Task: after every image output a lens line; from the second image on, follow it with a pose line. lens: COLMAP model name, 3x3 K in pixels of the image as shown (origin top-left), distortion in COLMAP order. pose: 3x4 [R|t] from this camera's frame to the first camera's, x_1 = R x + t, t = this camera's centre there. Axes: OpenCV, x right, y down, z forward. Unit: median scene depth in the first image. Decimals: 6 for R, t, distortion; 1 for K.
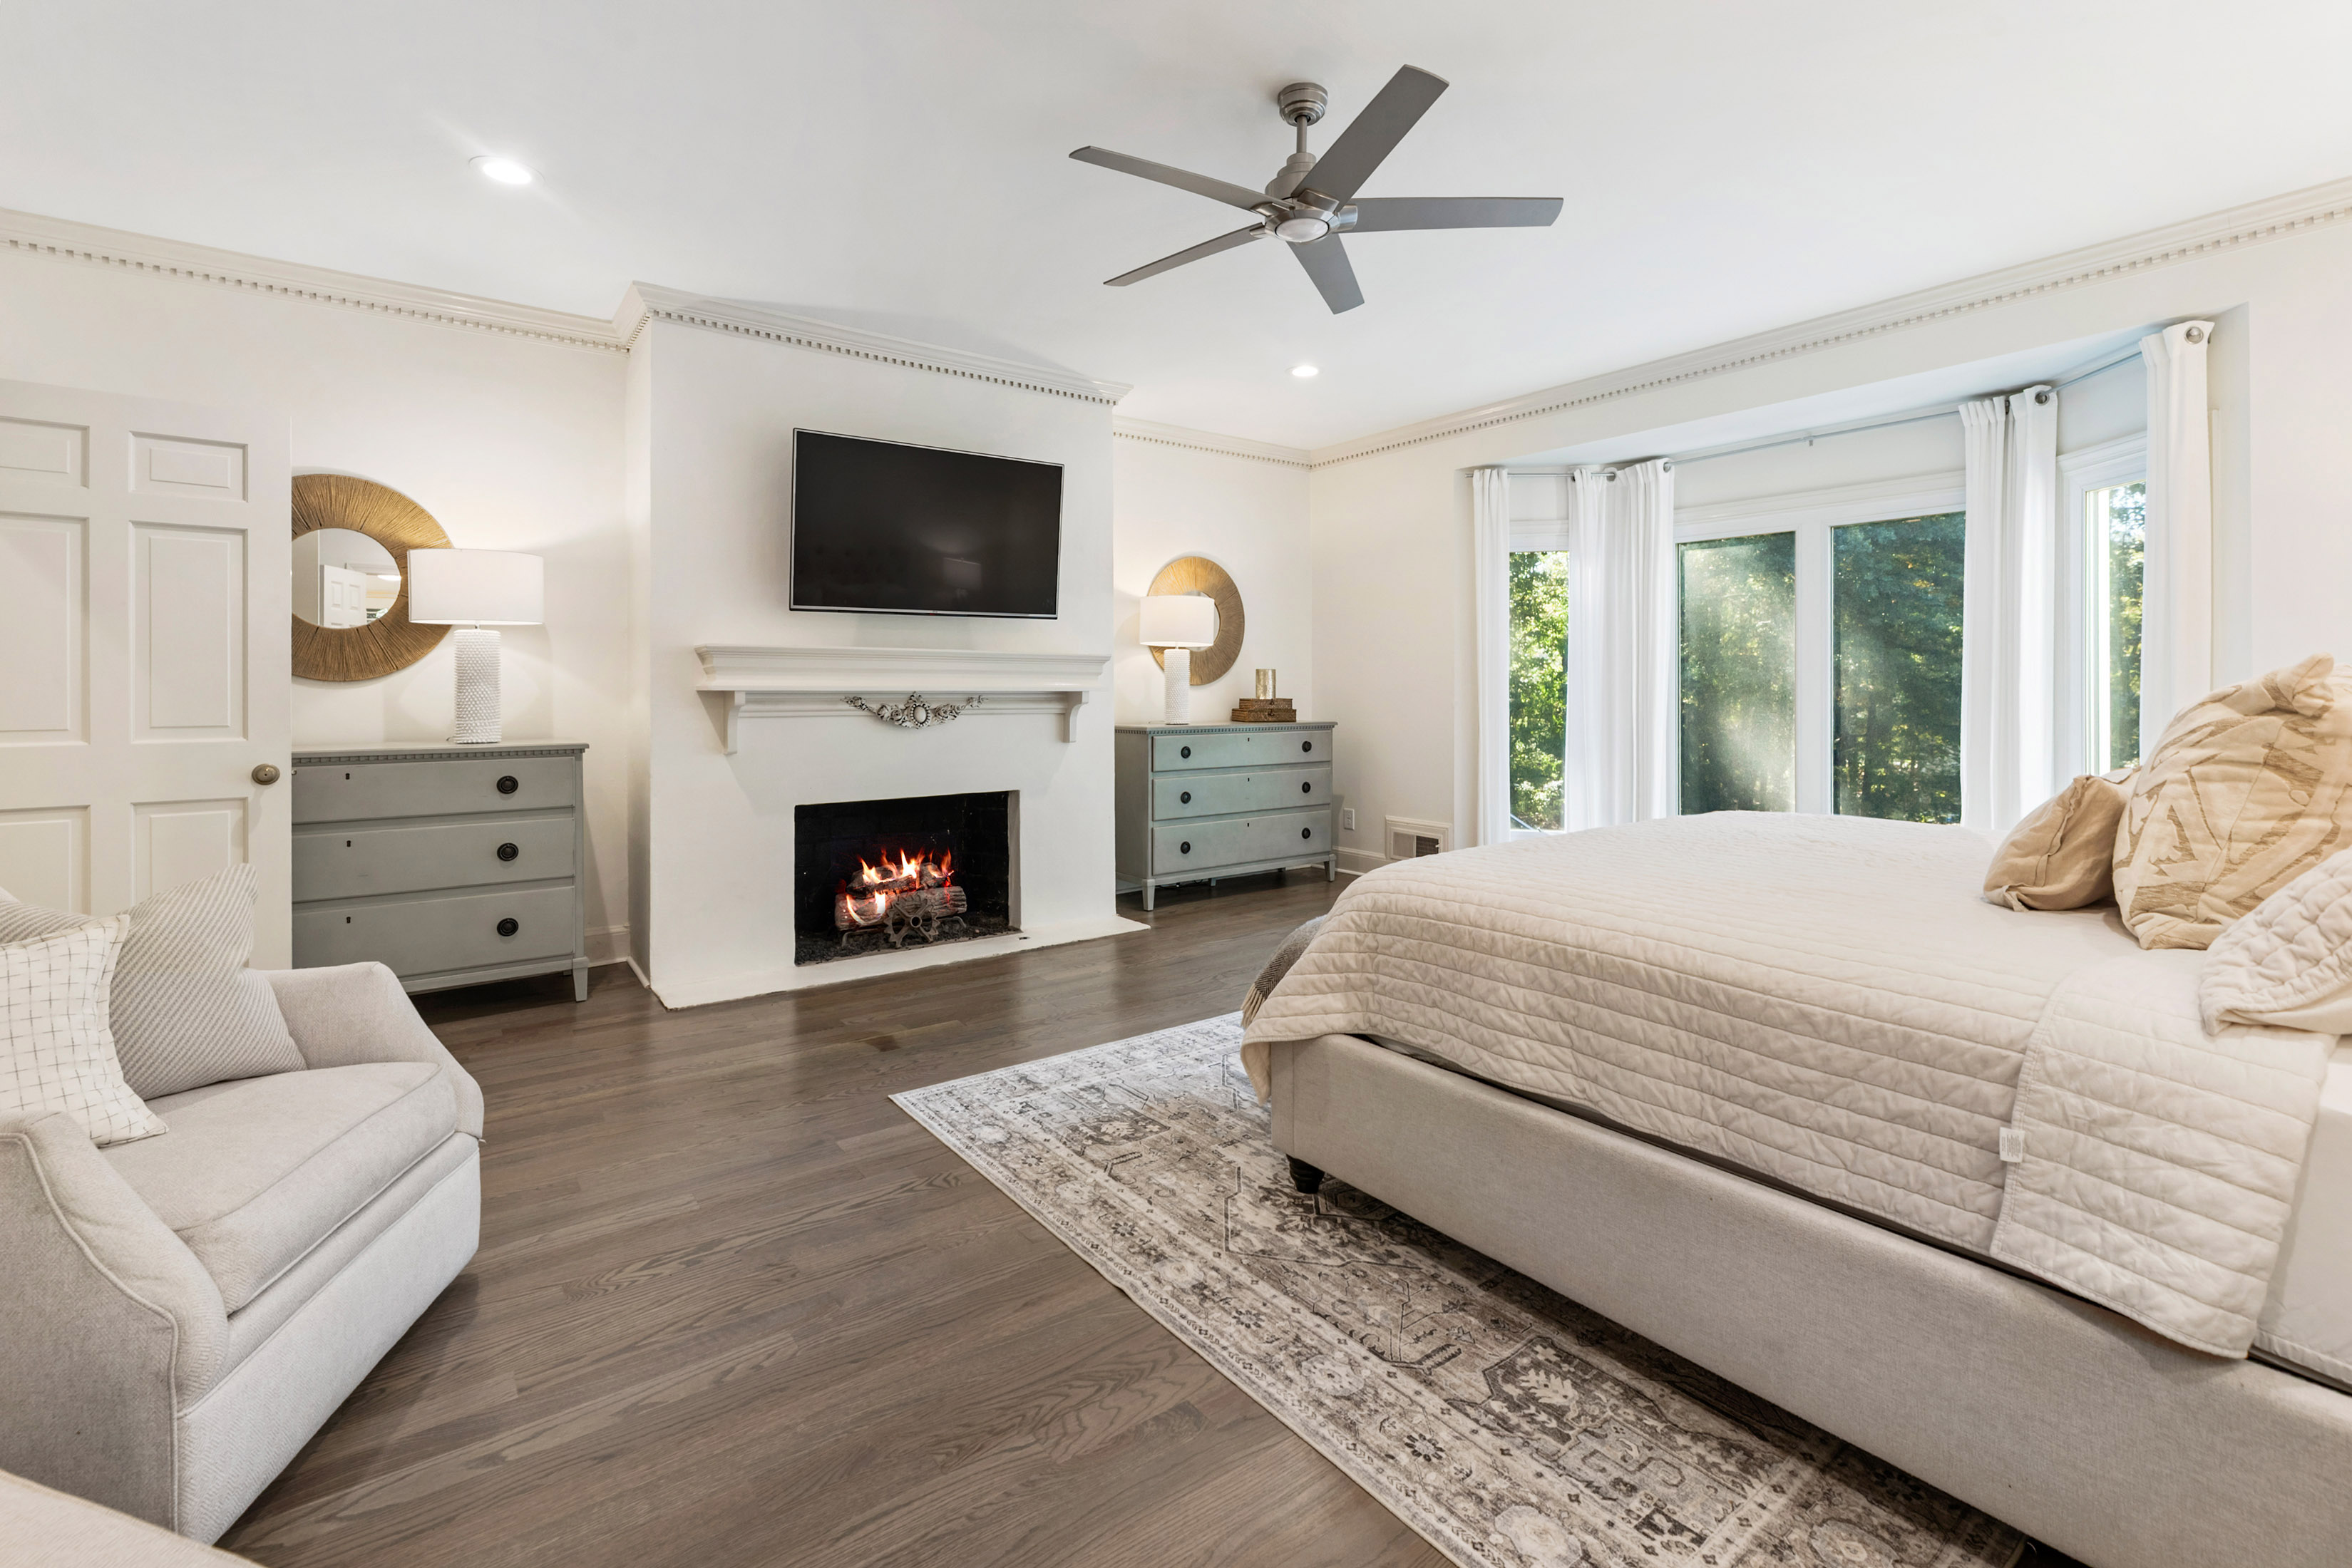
lens RADIAL K [[1033.9, 0, 1188.5], [0, 1033.9, 688.2], [0, 0, 1]] dist [-0.003126, -0.000548]
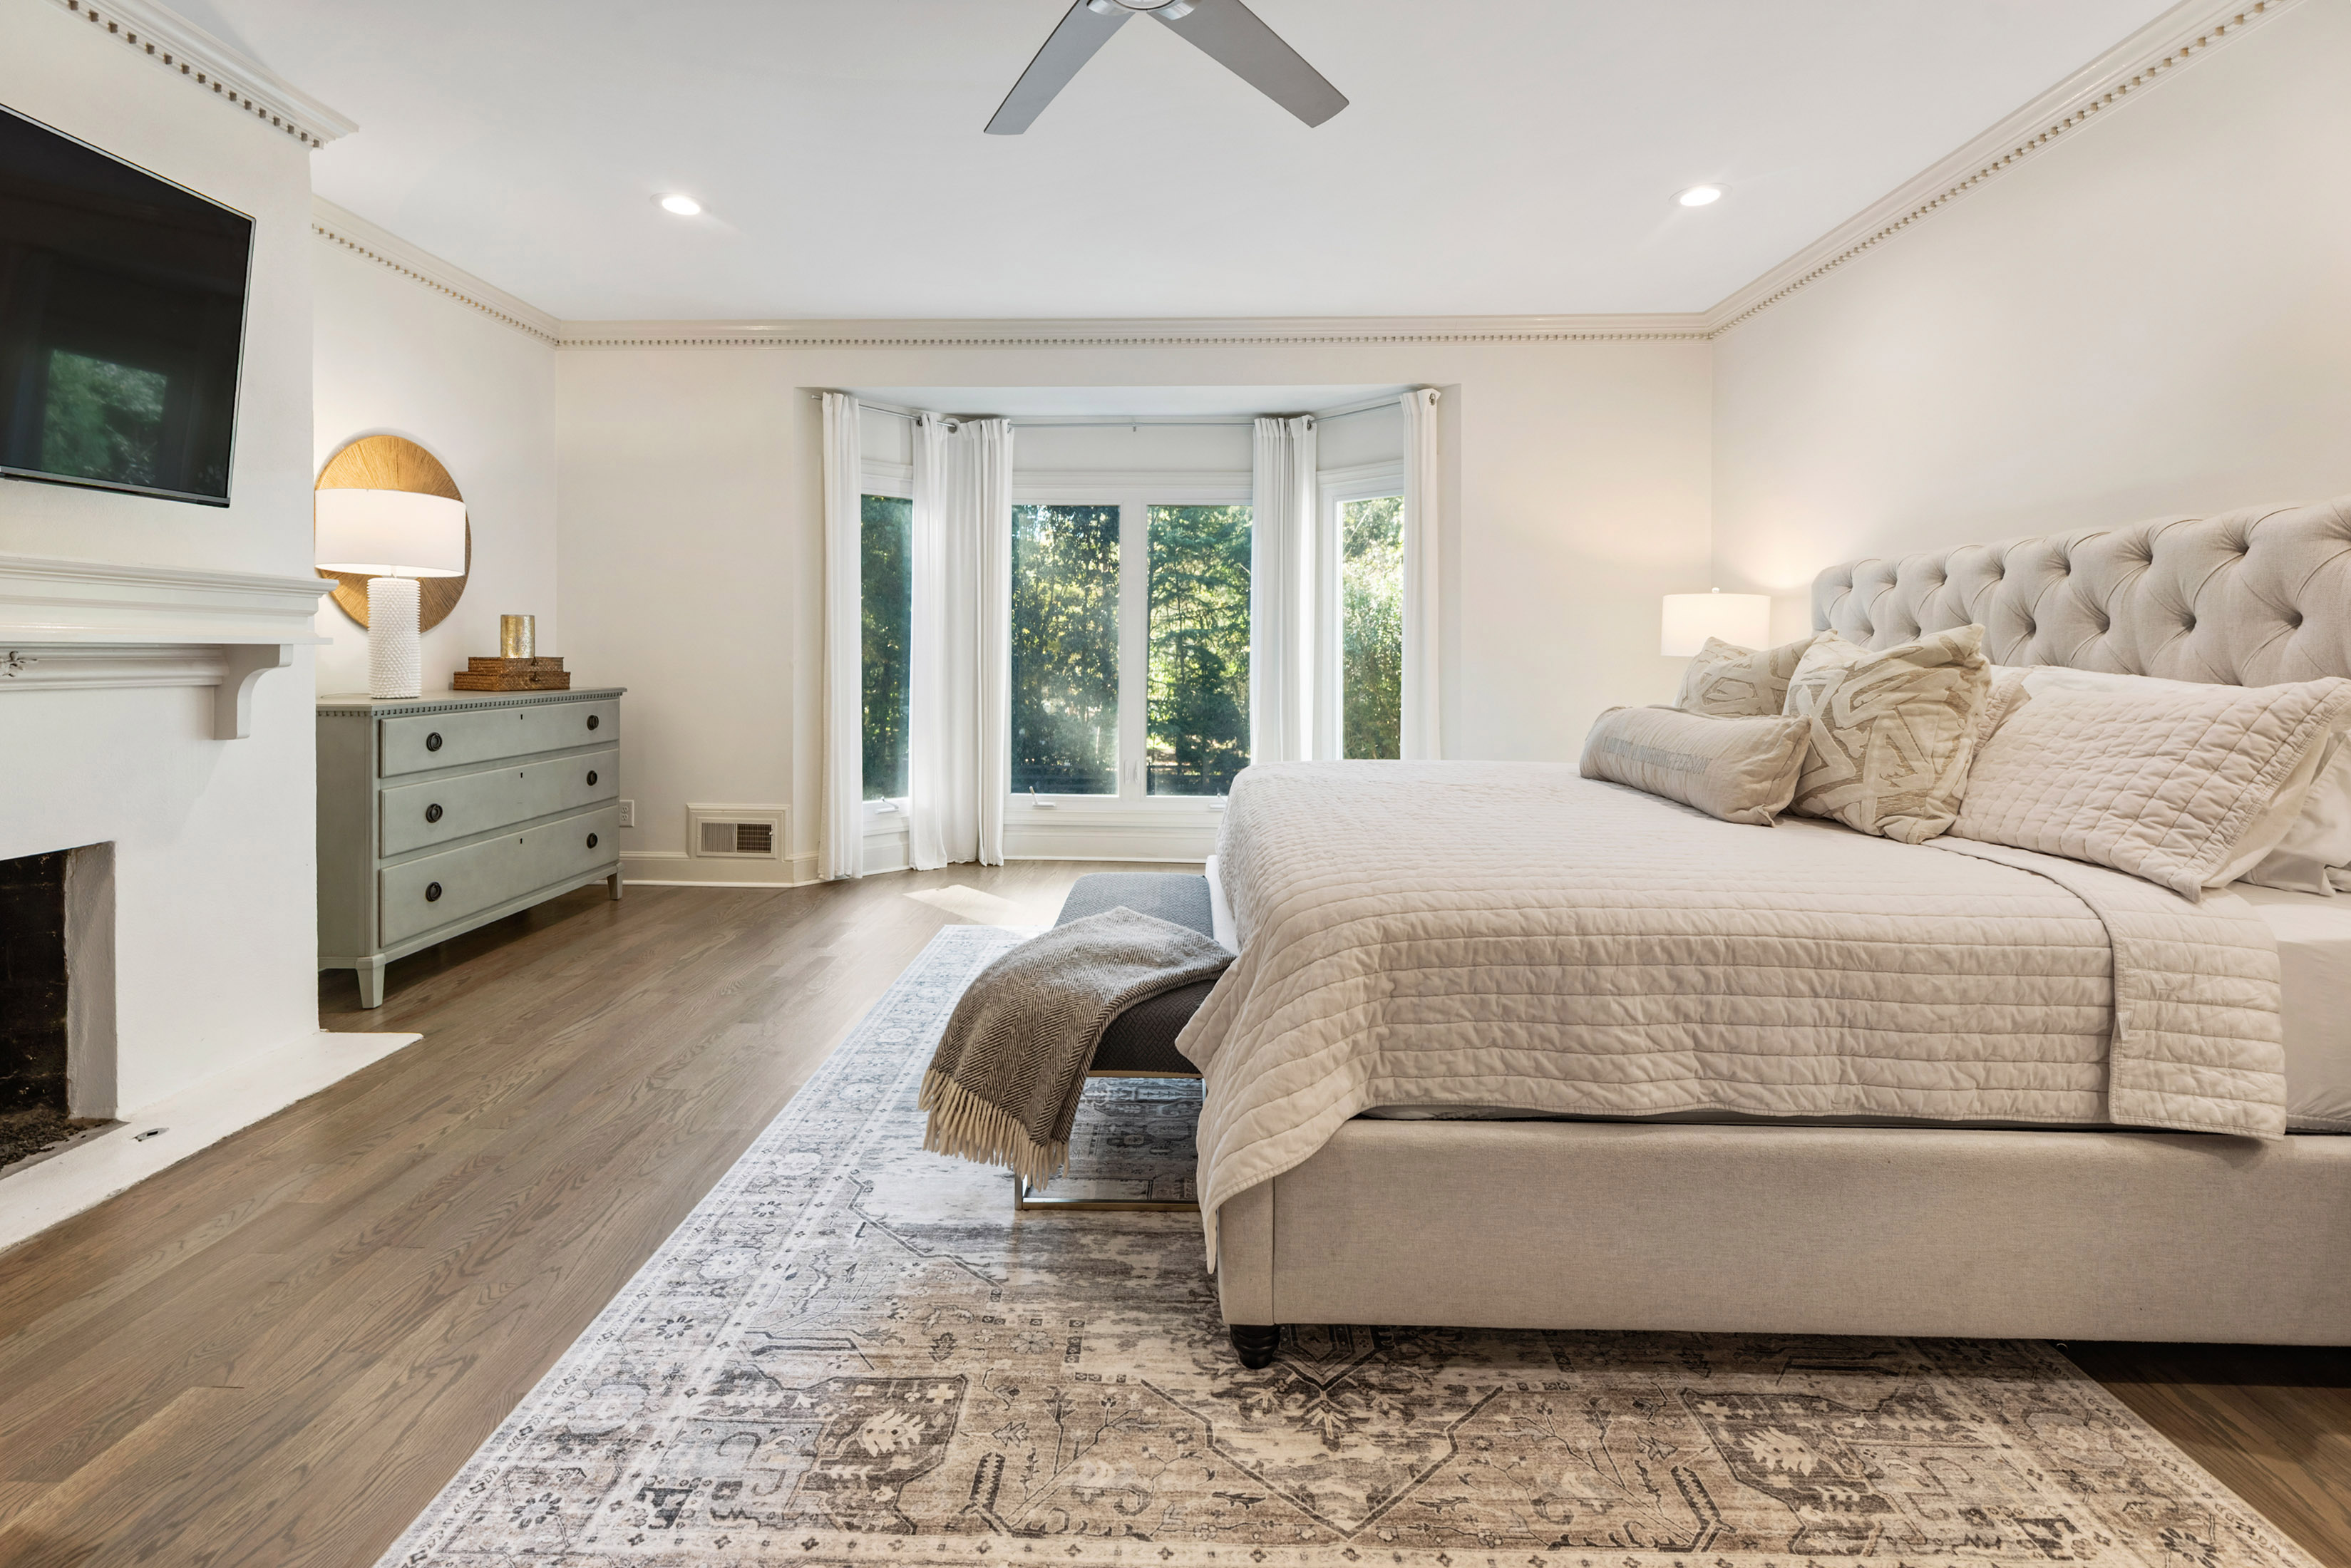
lens RADIAL K [[981.8, 0, 1163.3], [0, 981.8, 656.0], [0, 0, 1]] dist [-0.001907, 0.000183]
pose [[0.628146, 0.000042, 0.778095, -0.299204], [-0.006994, 0.999960, 0.005592, 0.004522], [-0.778064, -0.008954, 0.628121, 0.432957]]
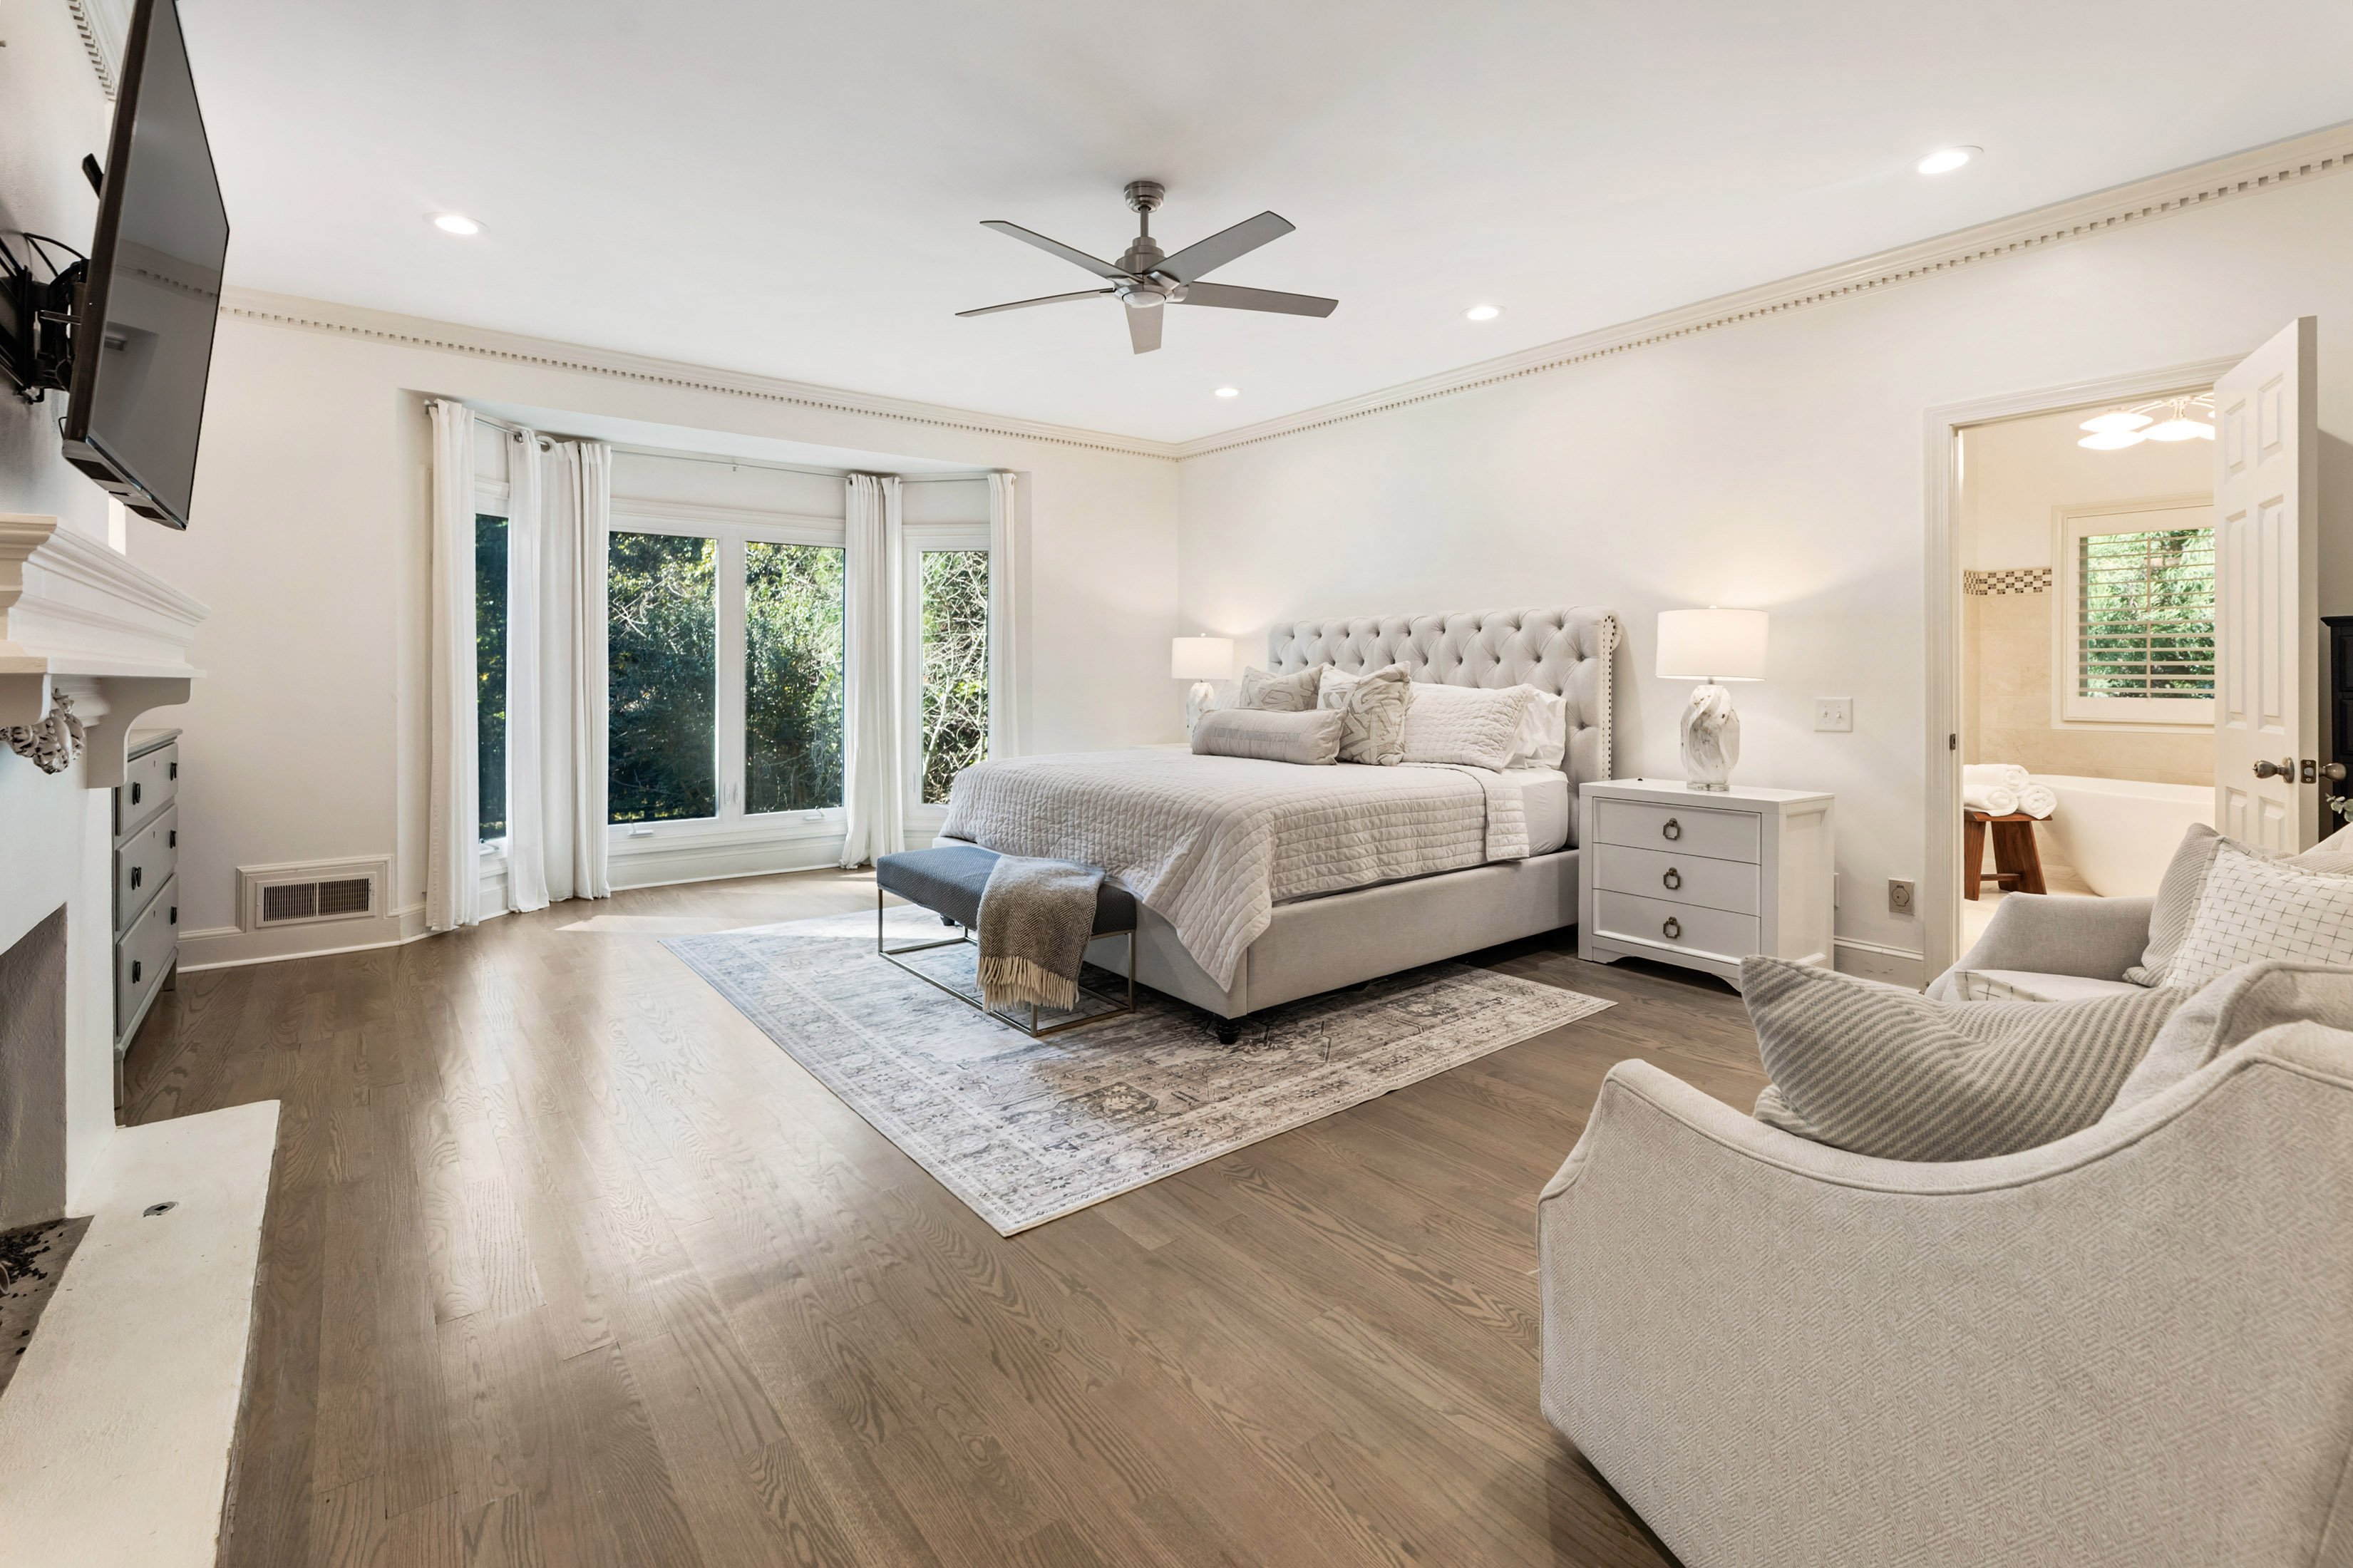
lens RADIAL K [[1034.5, 0, 1145.1], [0, 1034.5, 681.8], [0, 0, 1]] dist [-0.003126, -0.000548]
pose [[0.000596, -0.004440, 0.999990, -0.842142], [0.001593, 0.999989, 0.004439, 0.004684], [-0.999999, 0.001591, 0.000603, 0.753365]]
